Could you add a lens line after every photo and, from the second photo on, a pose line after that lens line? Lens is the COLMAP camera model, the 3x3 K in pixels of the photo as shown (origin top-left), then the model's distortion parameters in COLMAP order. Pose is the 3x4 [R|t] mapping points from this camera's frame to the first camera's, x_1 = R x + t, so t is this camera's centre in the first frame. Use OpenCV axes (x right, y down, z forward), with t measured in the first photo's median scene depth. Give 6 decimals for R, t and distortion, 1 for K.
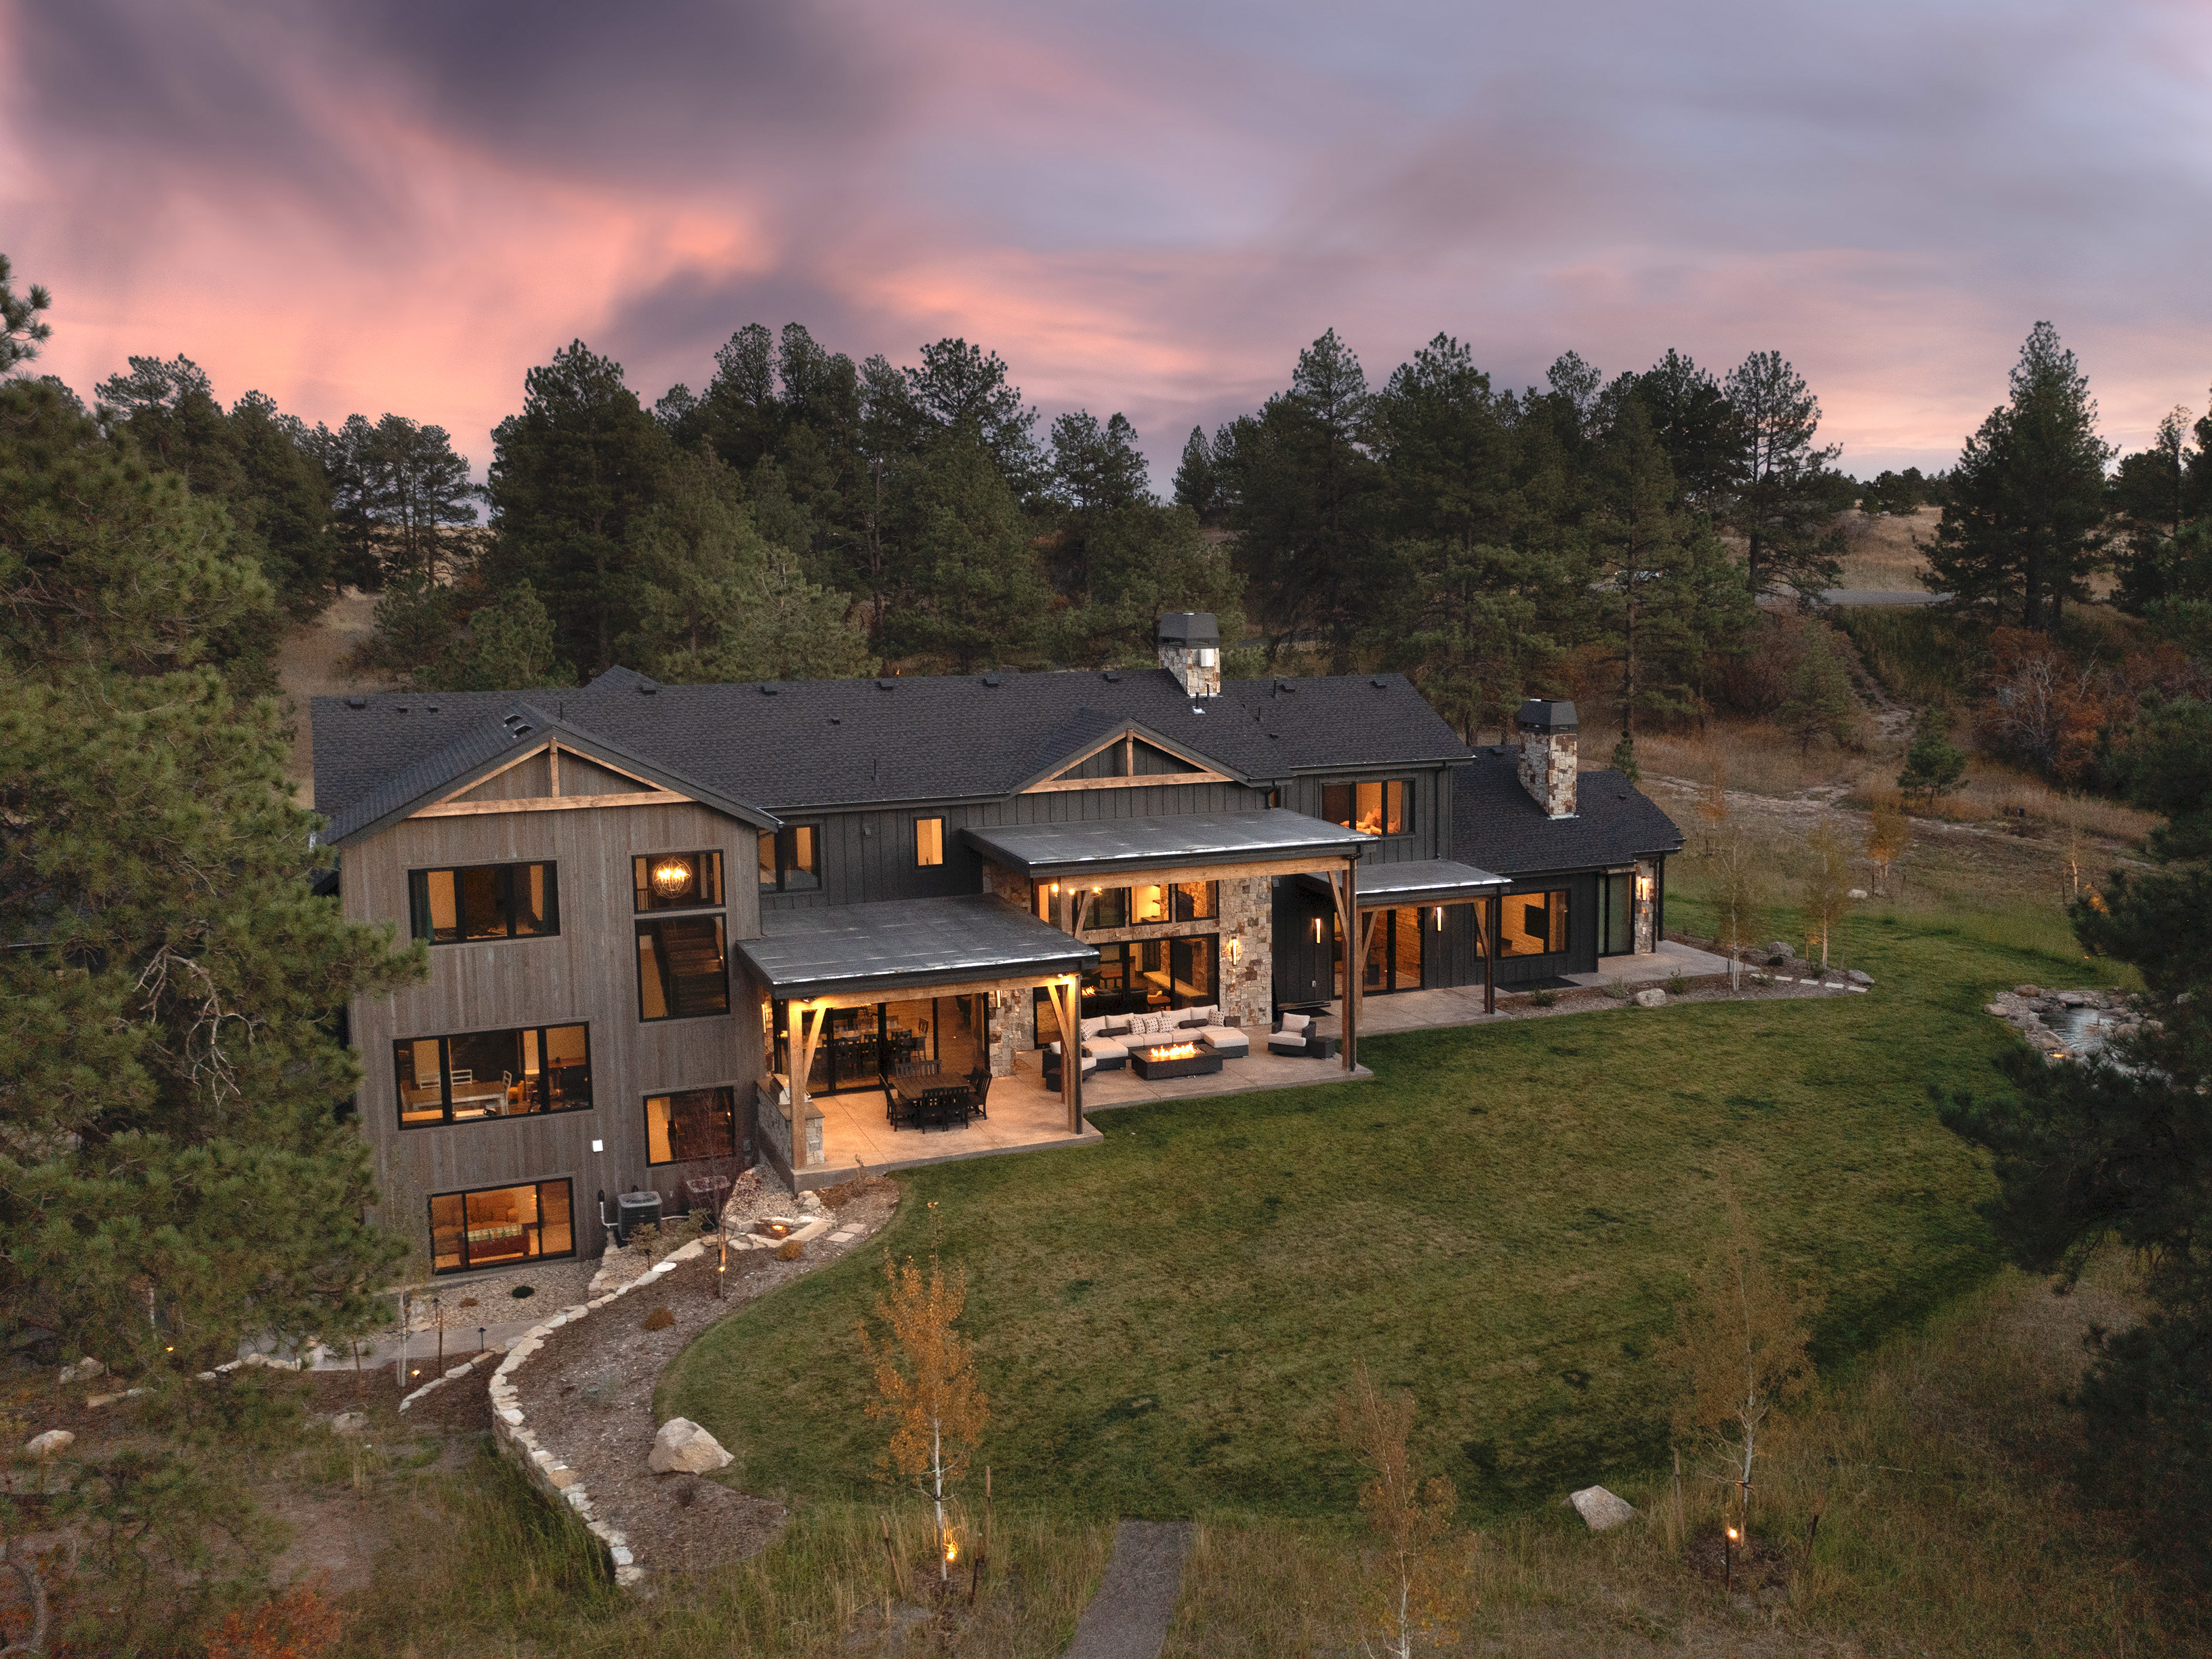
lens RADIAL K [[1964.9, 0, 1109.1], [0, 1964.9, 829.1], [0, 0, 1]] dist [-0.010874, -0.005802]
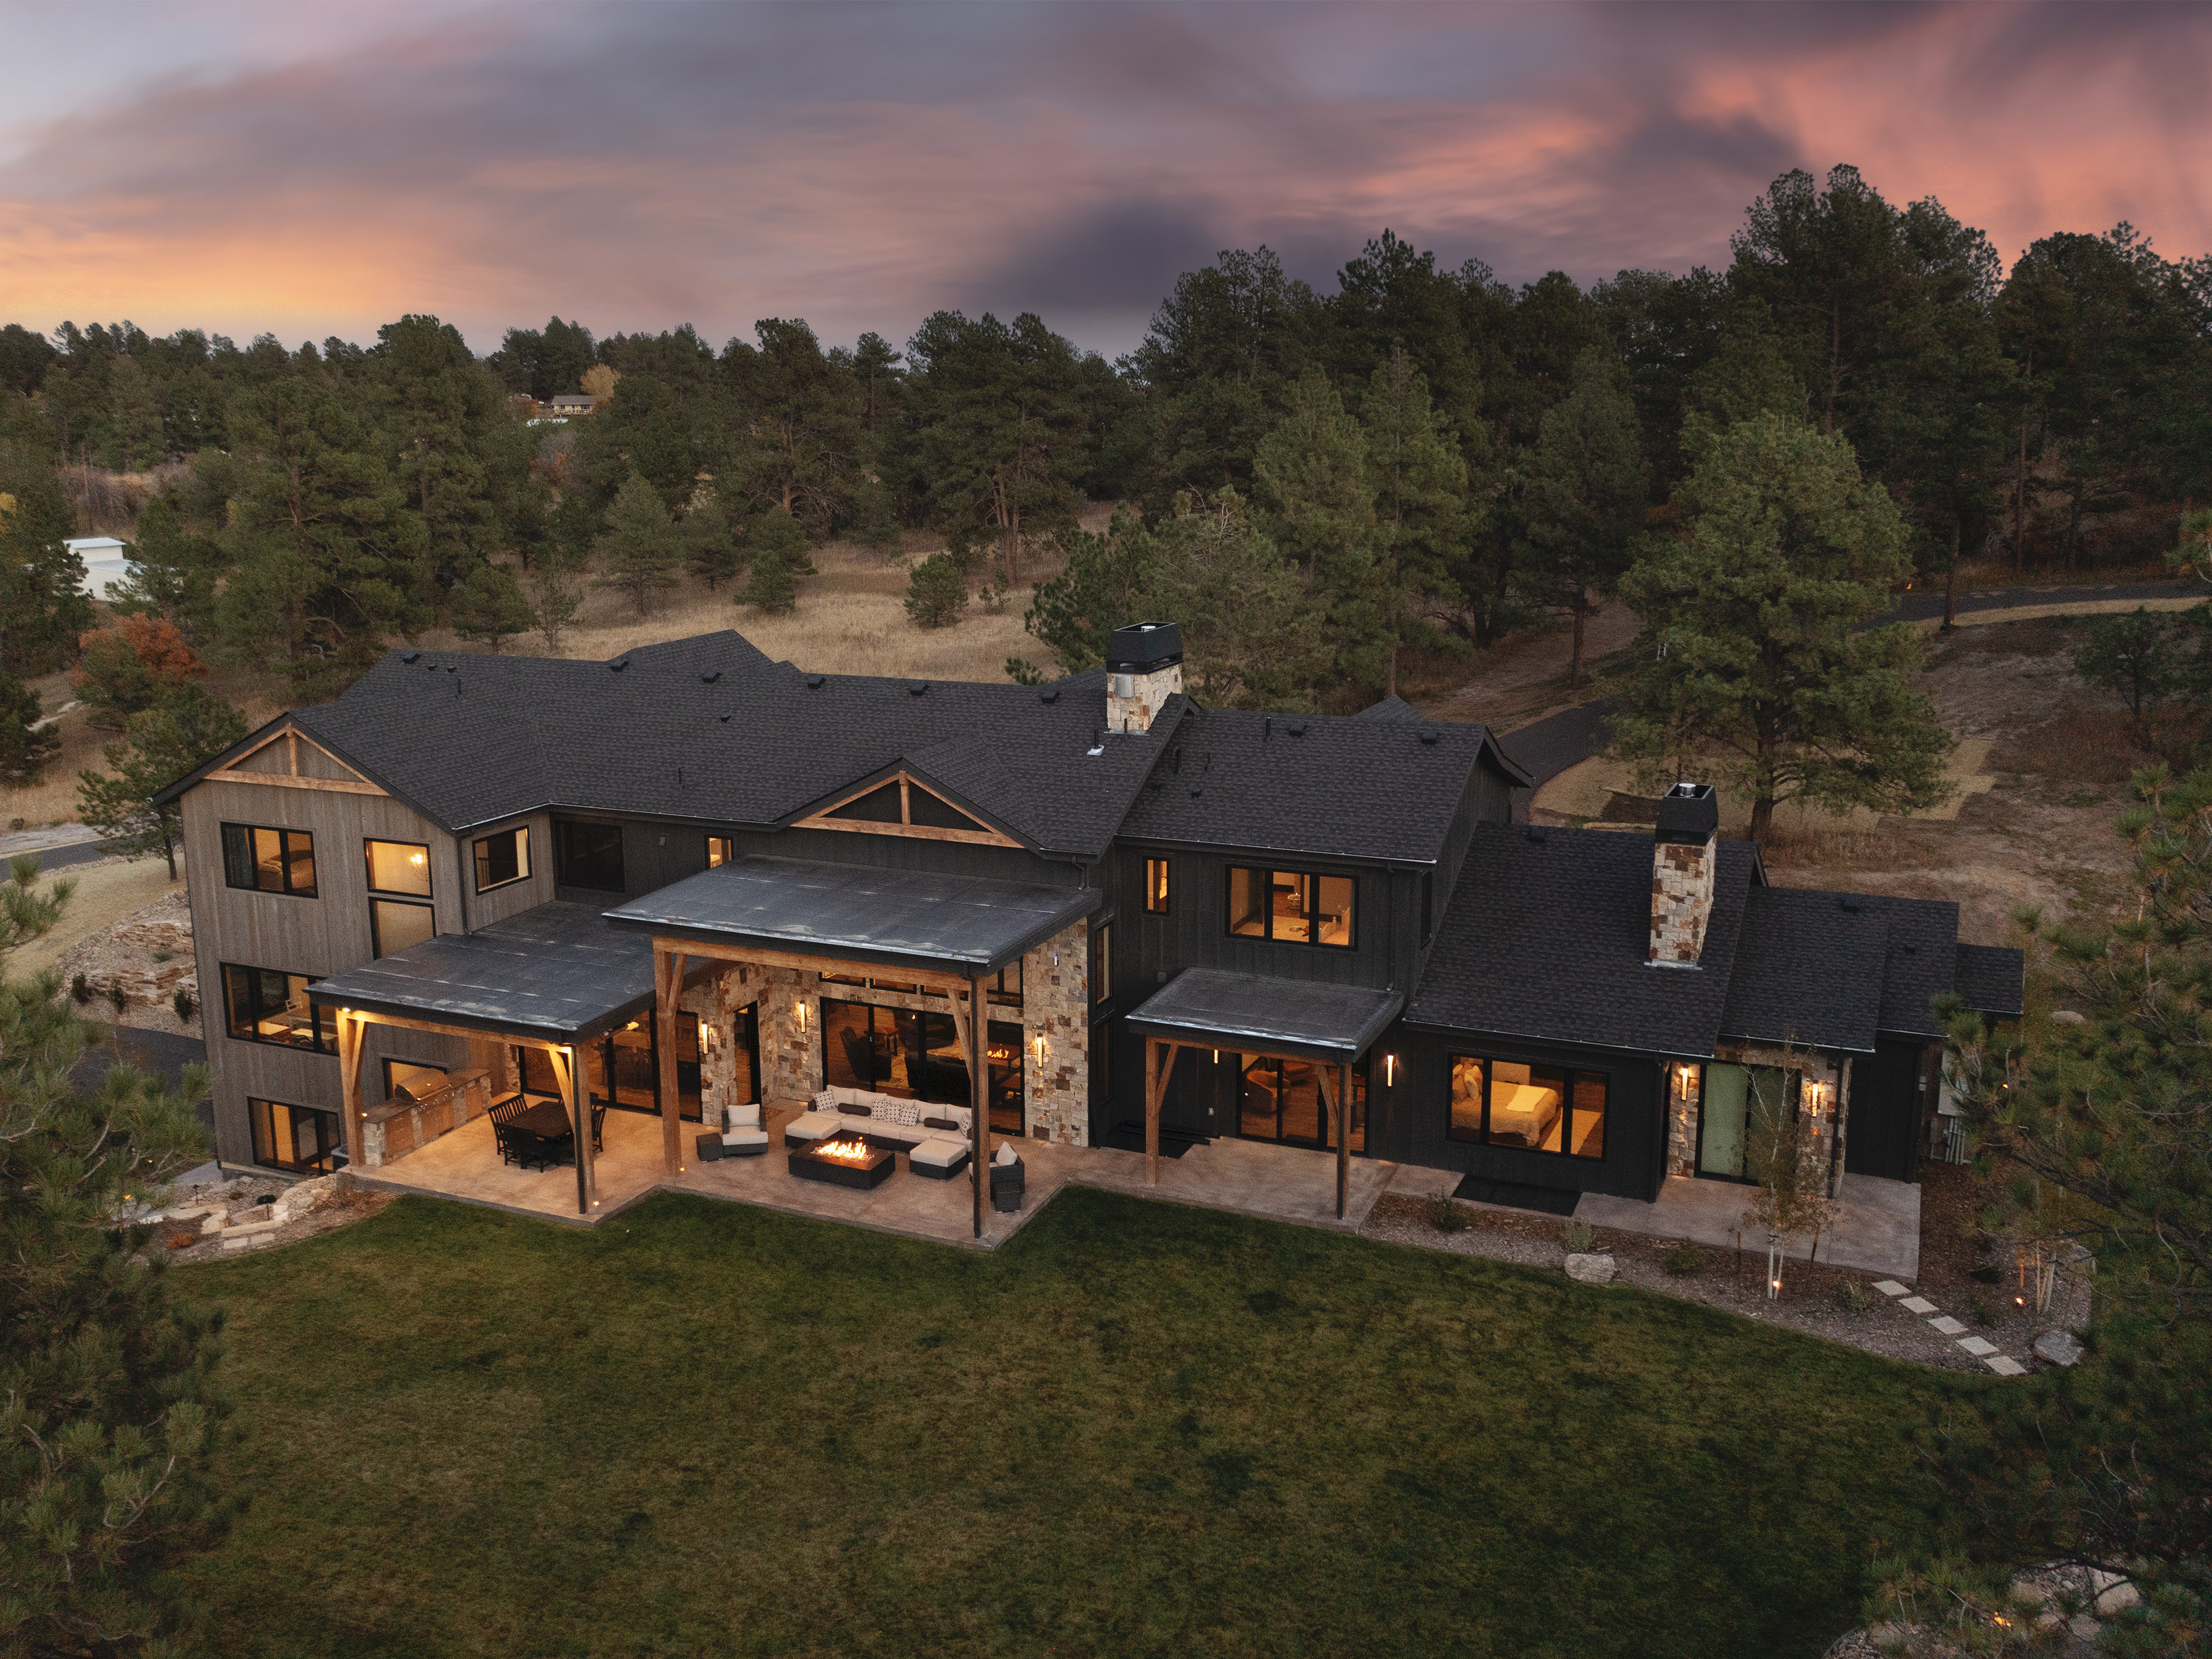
lens RADIAL K [[1942.4, 0, 1106.0], [0, 1942.4, 829.5], [0, 0, 1]] dist [0.005058, 0.008875]
pose [[0.683648, 0.161477, -0.711723, 0.651669], [-0.094670, 0.986597, 0.132906, -0.141017], [0.723645, -0.023482, 0.689772, 0.464691]]
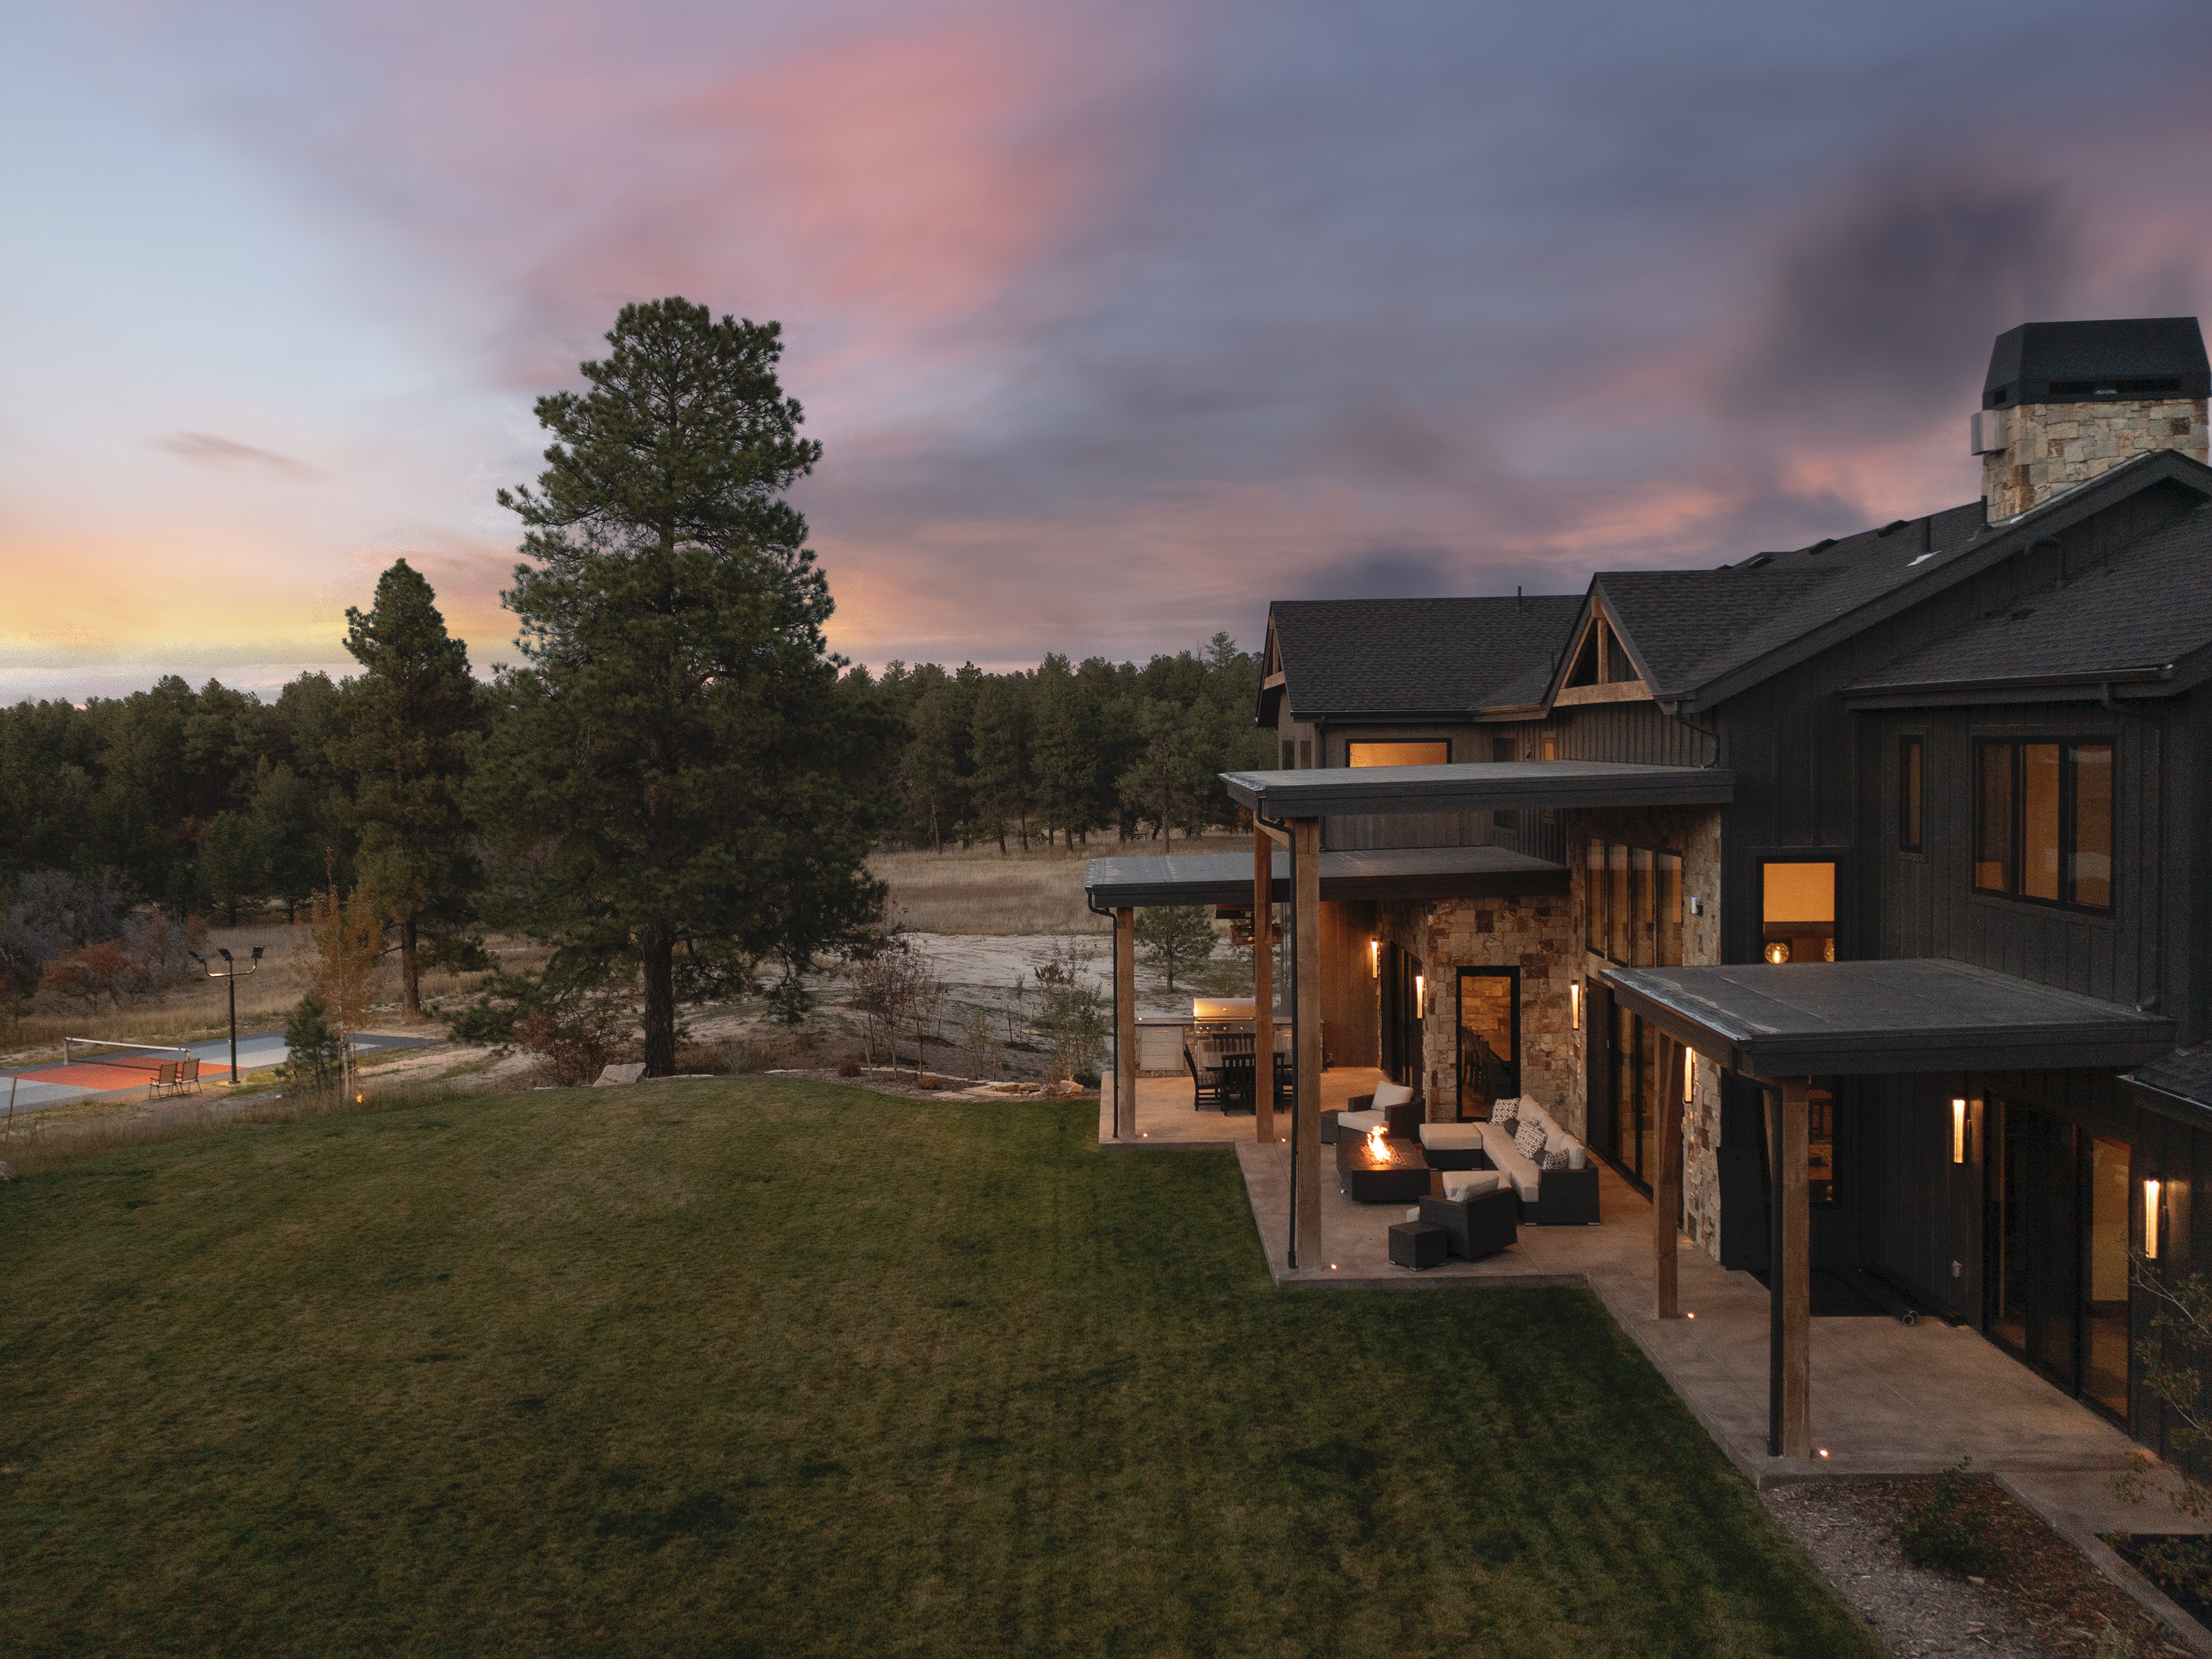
lens RADIAL K [[1977.8, 0, 972.1], [0, 1977.8, 833.8], [0, 0, 1]] dist [0.000355, -0.000963]
pose [[-0.437398, 0.066066, -0.896838, 0.558890], [-0.096860, 0.988035, 0.120023, -0.033881], [0.894037, 0.139366, -0.425765, 1.047583]]
